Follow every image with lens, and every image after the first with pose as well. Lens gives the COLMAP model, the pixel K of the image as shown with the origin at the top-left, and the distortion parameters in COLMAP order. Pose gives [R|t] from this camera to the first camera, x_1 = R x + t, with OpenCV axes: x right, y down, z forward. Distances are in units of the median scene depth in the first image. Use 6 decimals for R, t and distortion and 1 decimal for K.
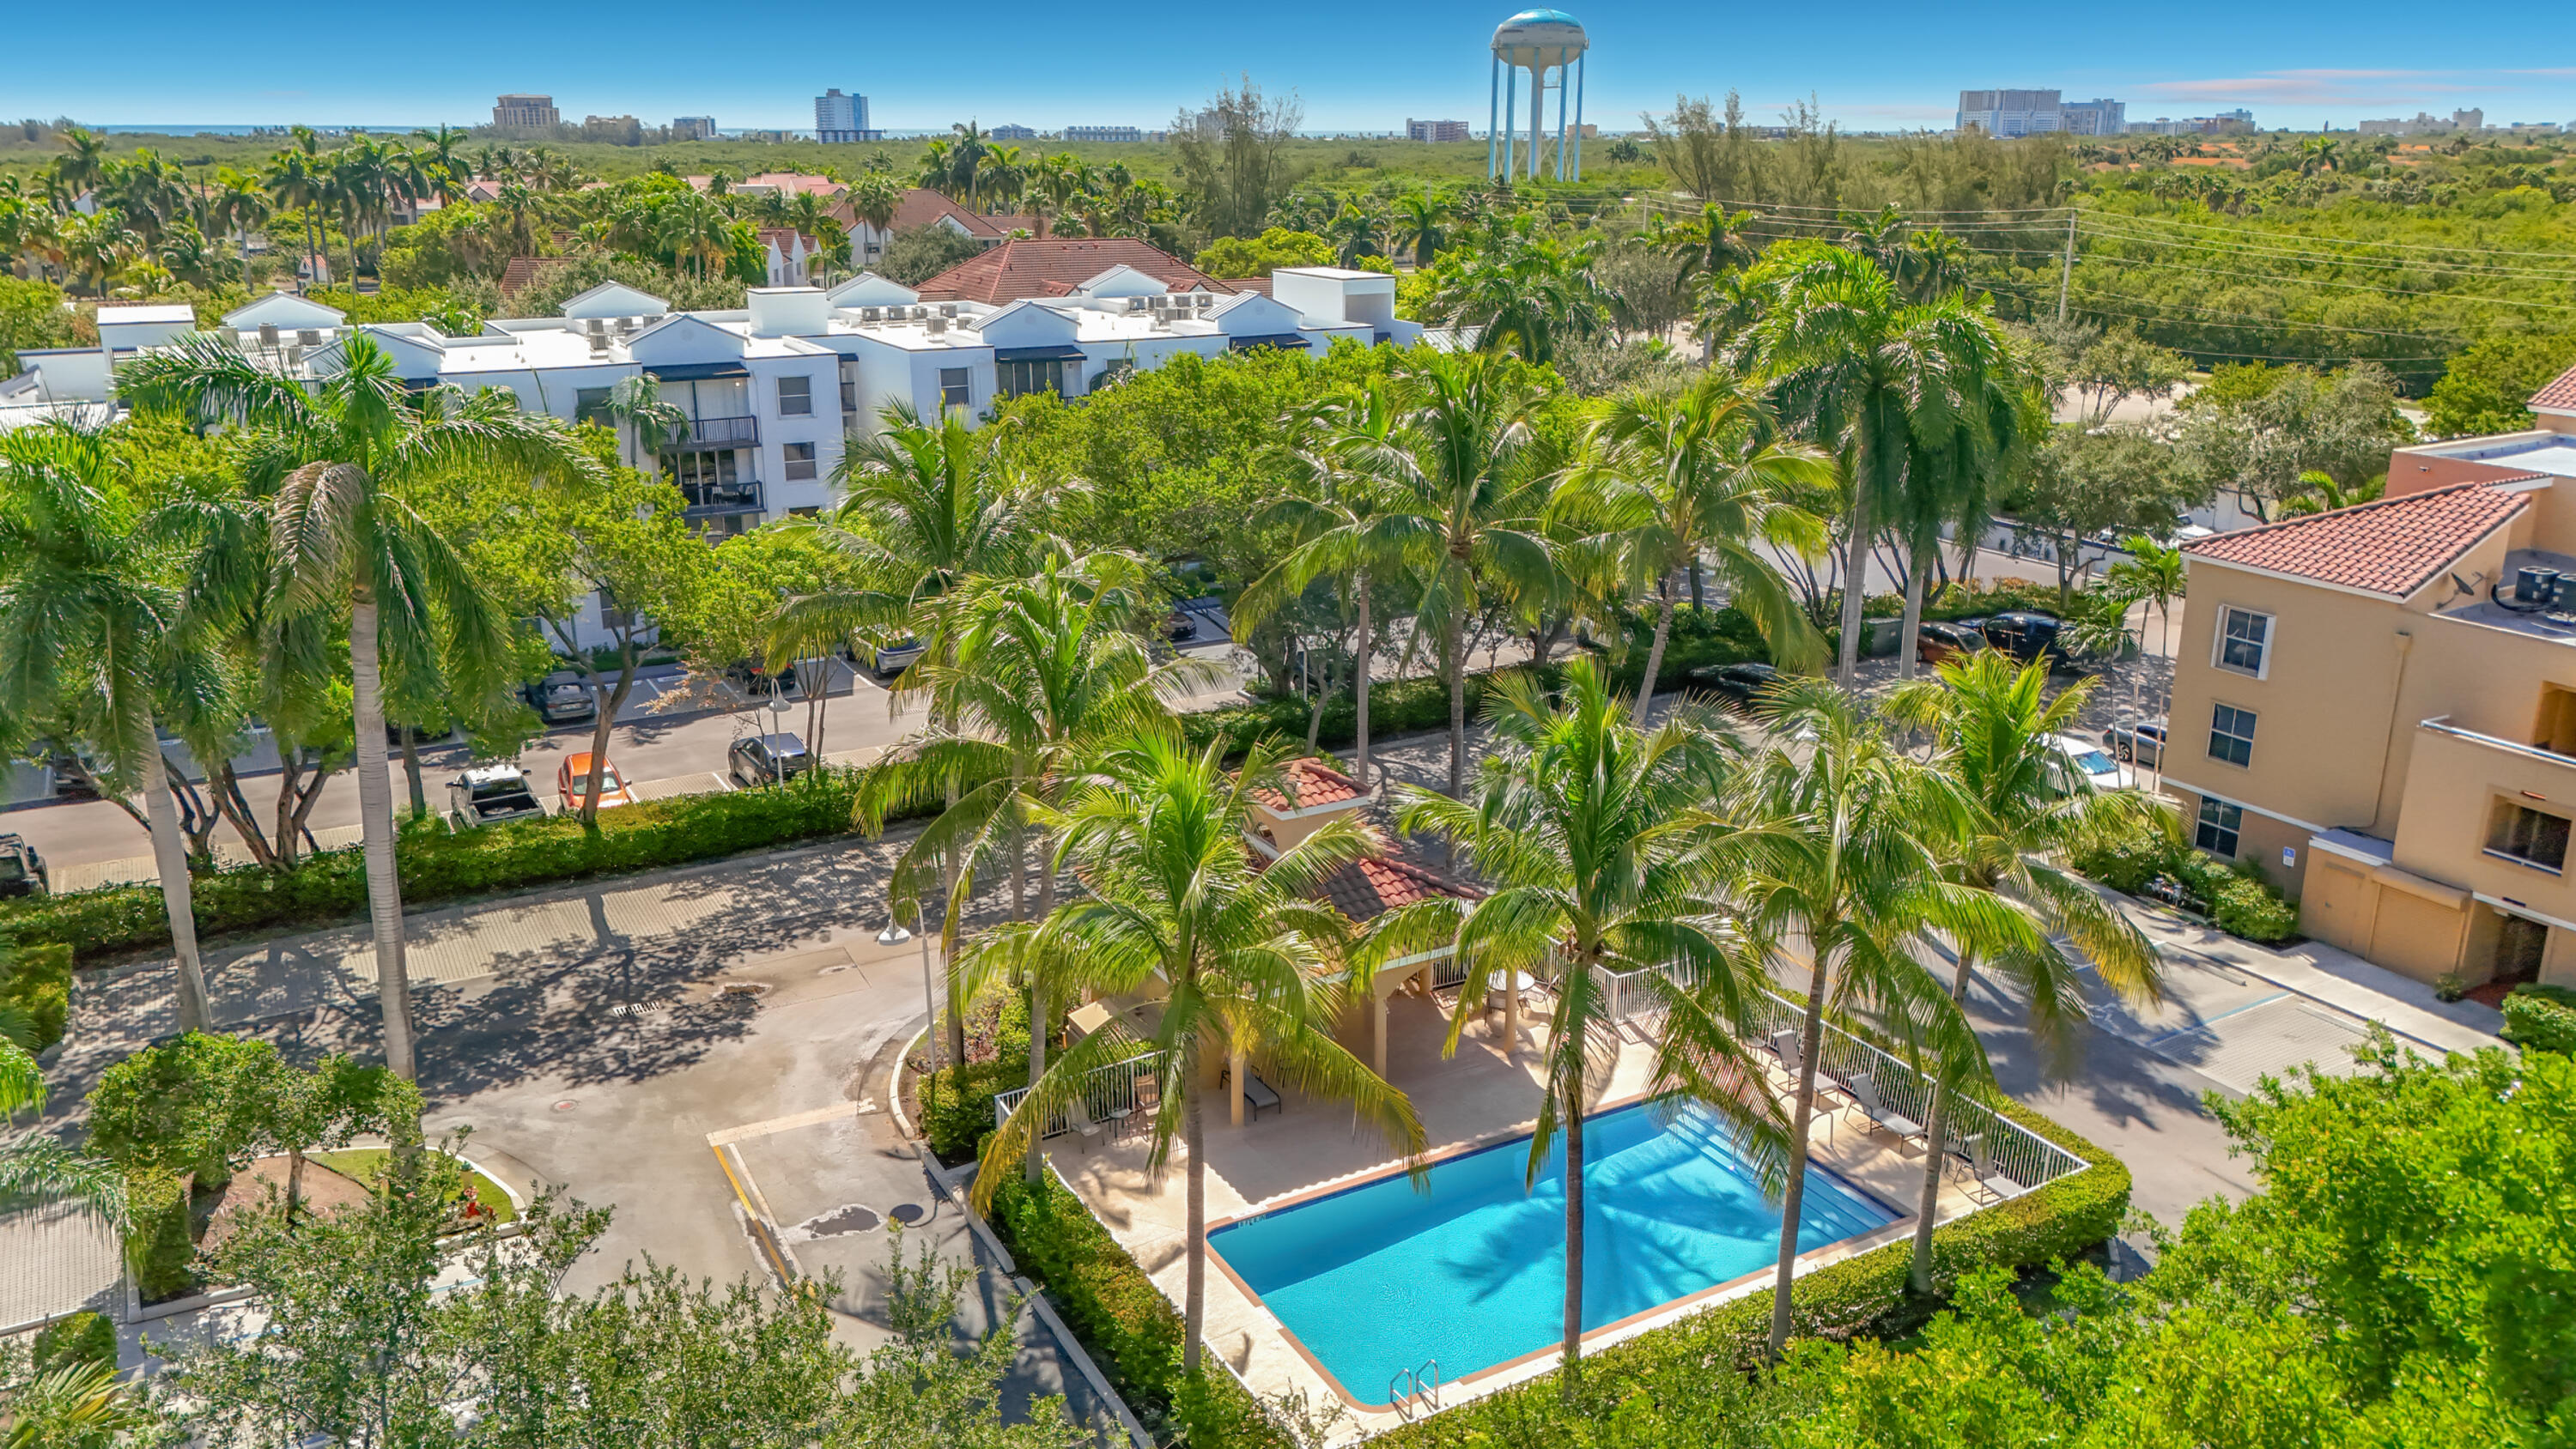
lens RADIAL K [[1961.6, 0, 1291.0], [0, 1961.6, 723.1], [0, 0, 1]] dist [0.023295, -0.033681]
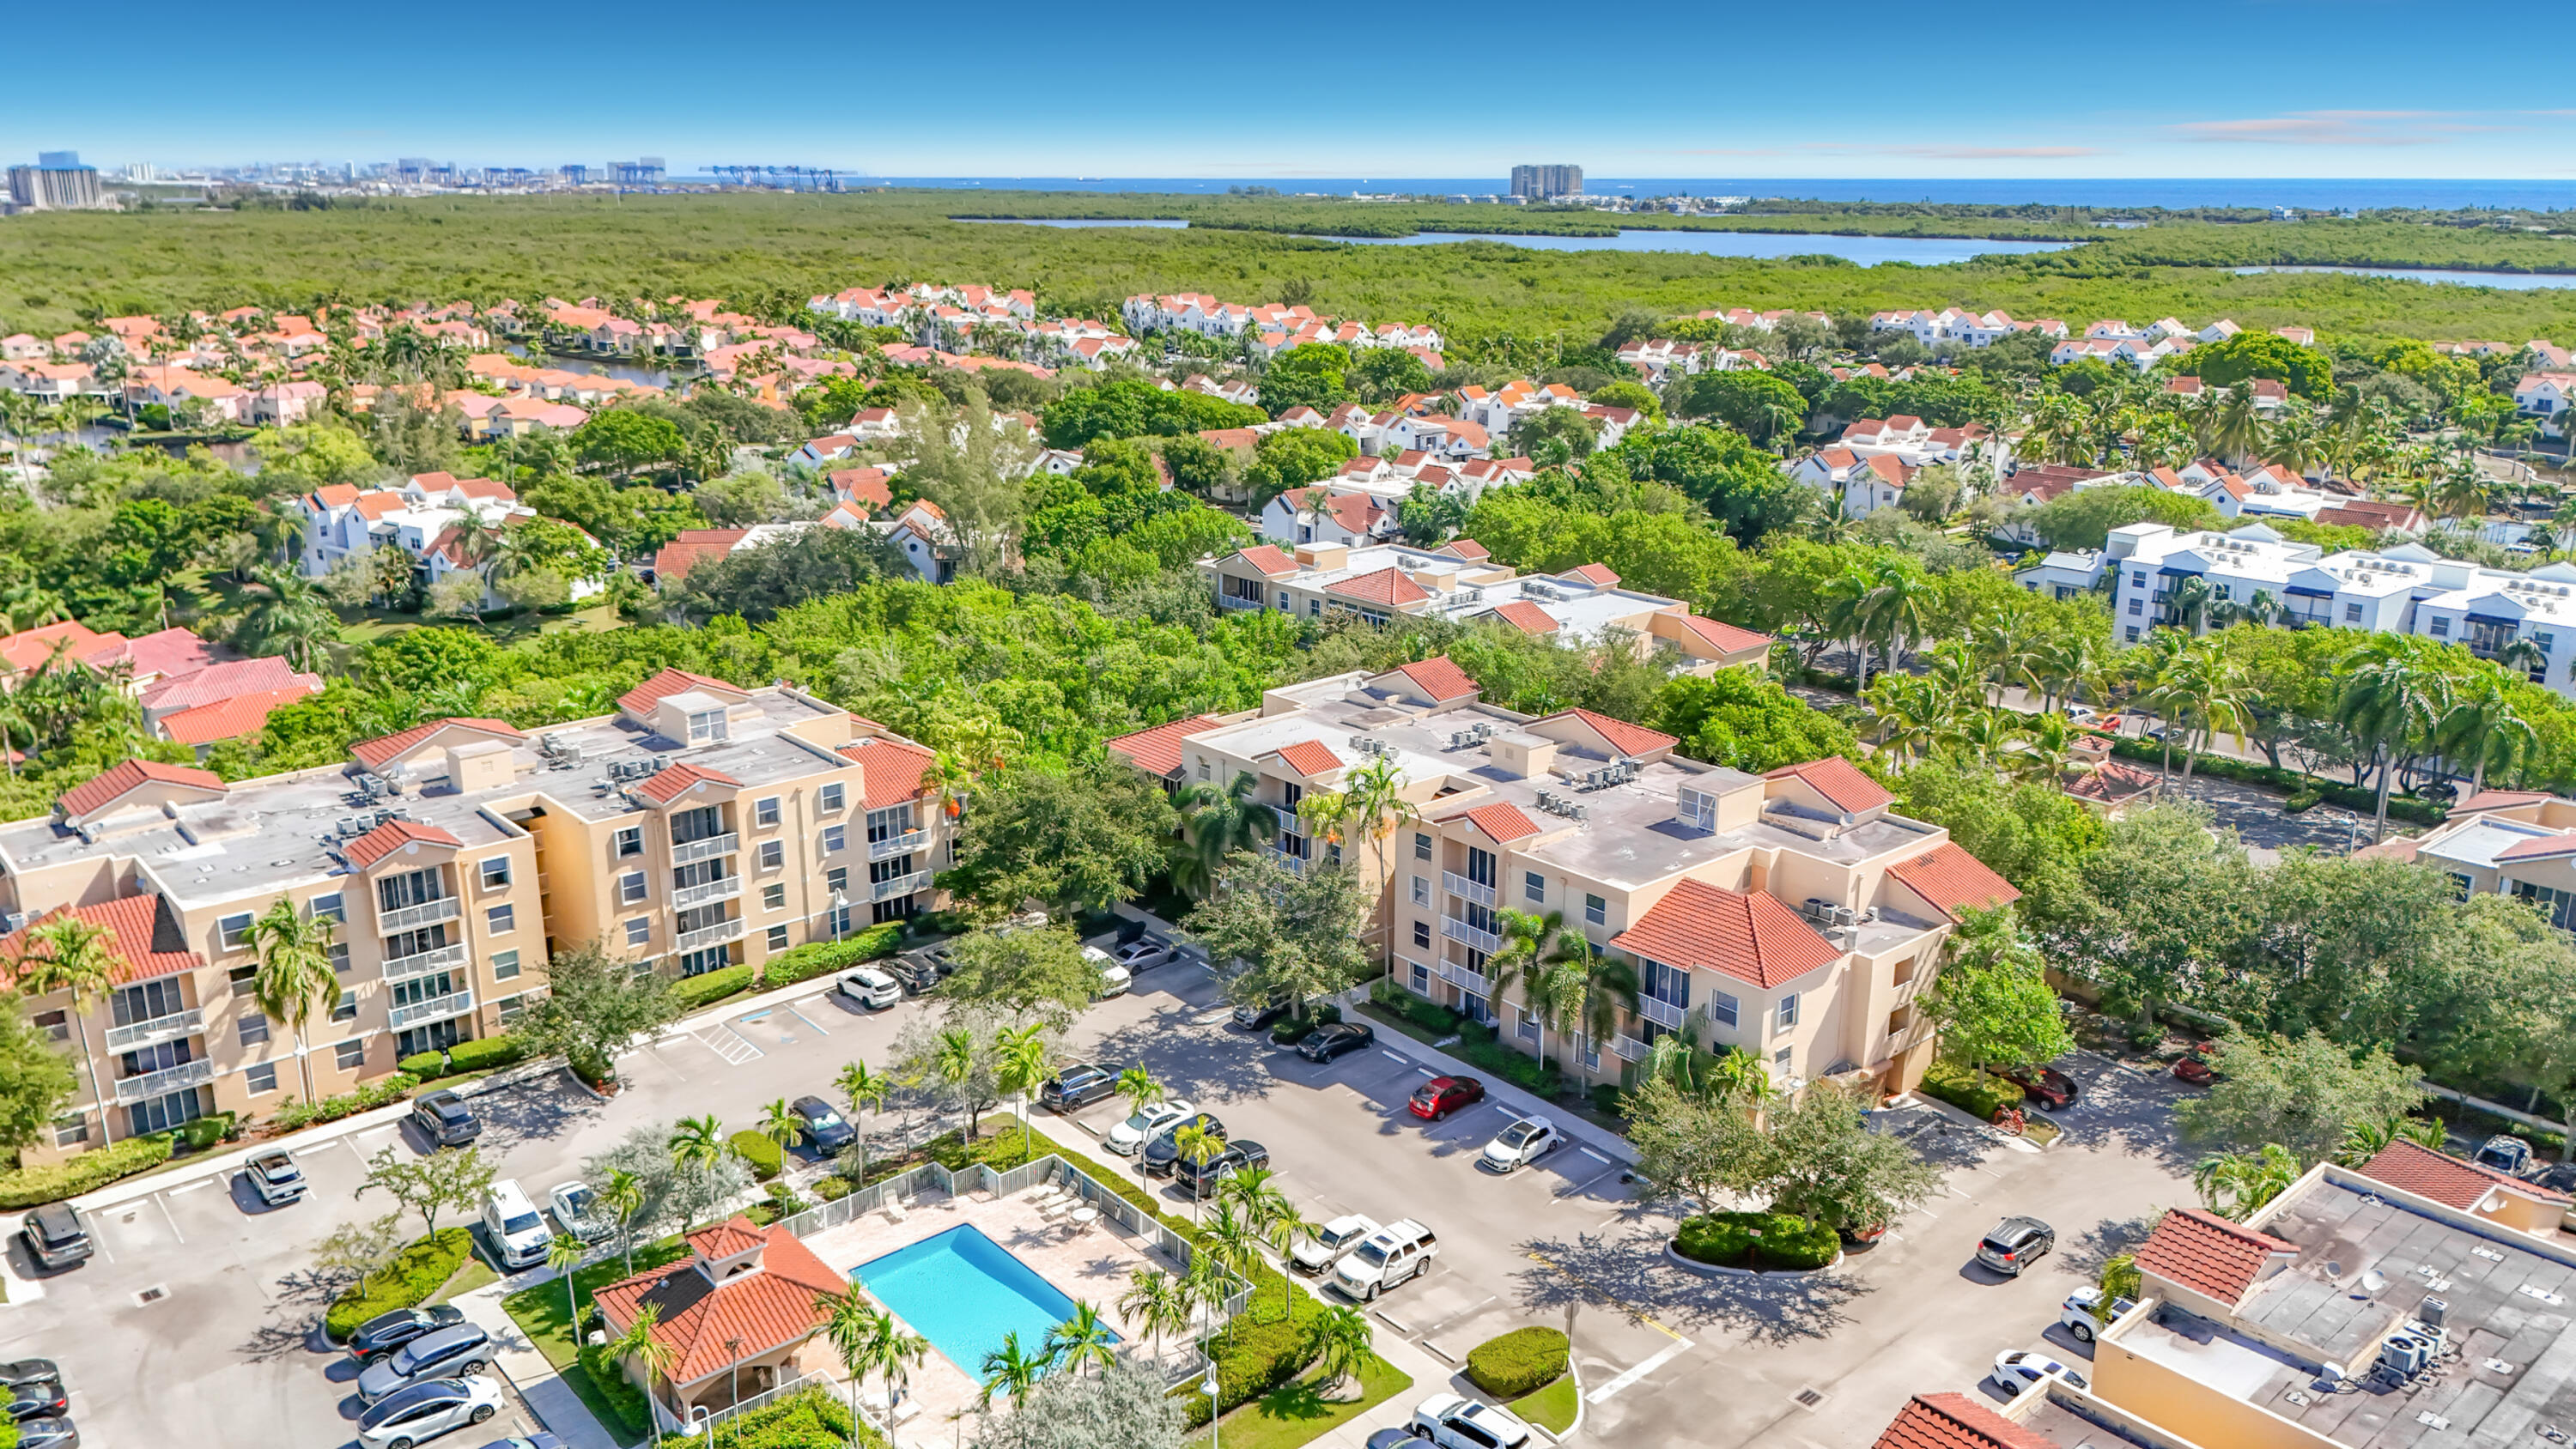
lens RADIAL K [[1903.1, 0, 1290.6], [0, 1903.1, 731.7], [0, 0, 1]] dist [0.081156, -0.115076]
pose [[0.199426, 0.271269, -0.941617, 0.627494], [-0.286252, 0.935132, 0.208775, -0.062234], [0.937171, 0.227904, 0.264141, -0.253012]]
